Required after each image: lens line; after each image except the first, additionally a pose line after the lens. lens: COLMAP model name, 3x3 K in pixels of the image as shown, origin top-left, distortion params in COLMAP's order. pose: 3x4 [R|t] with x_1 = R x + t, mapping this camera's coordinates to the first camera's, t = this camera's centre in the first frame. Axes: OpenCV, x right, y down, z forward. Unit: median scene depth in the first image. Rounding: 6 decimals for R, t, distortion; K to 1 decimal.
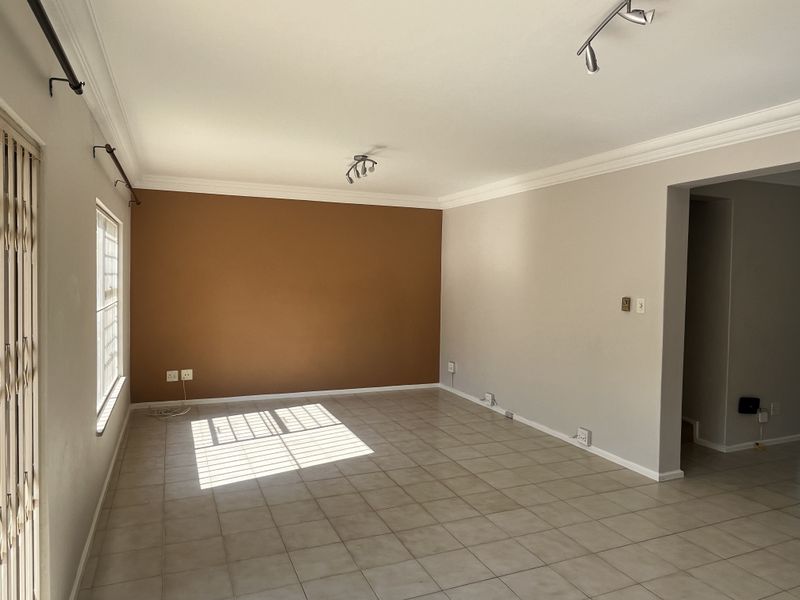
lens RADIAL K [[529.3, 0, 397.5], [0, 529.3, 294.7], [0, 0, 1]] dist [0.002808, 0.000285]
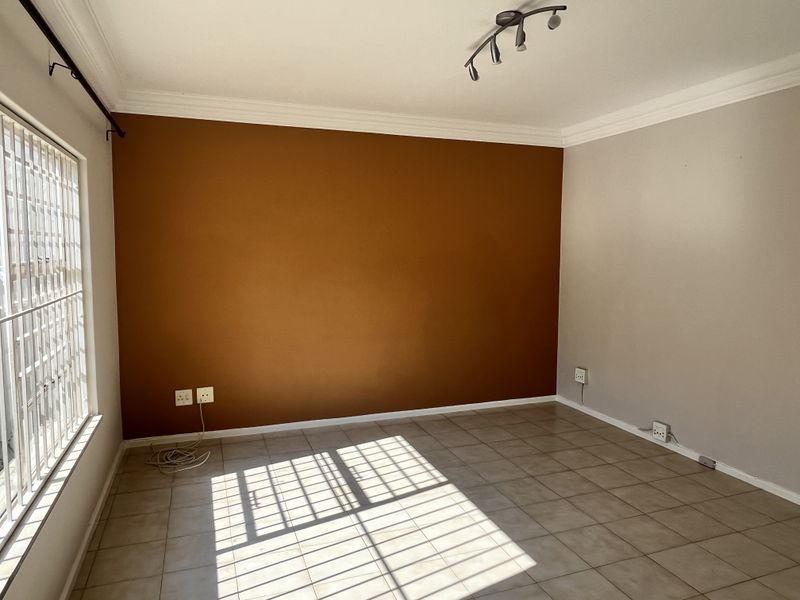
lens RADIAL K [[529.3, 0, 399.5], [0, 529.3, 294.8], [0, 0, 1]] dist [0.002808, 0.000285]
pose [[0.999062, -0.007999, -0.042554, -0.158992], [0.010243, 0.998555, 0.052762, -0.011895], [0.042070, -0.053148, 0.997700, 0.454809]]
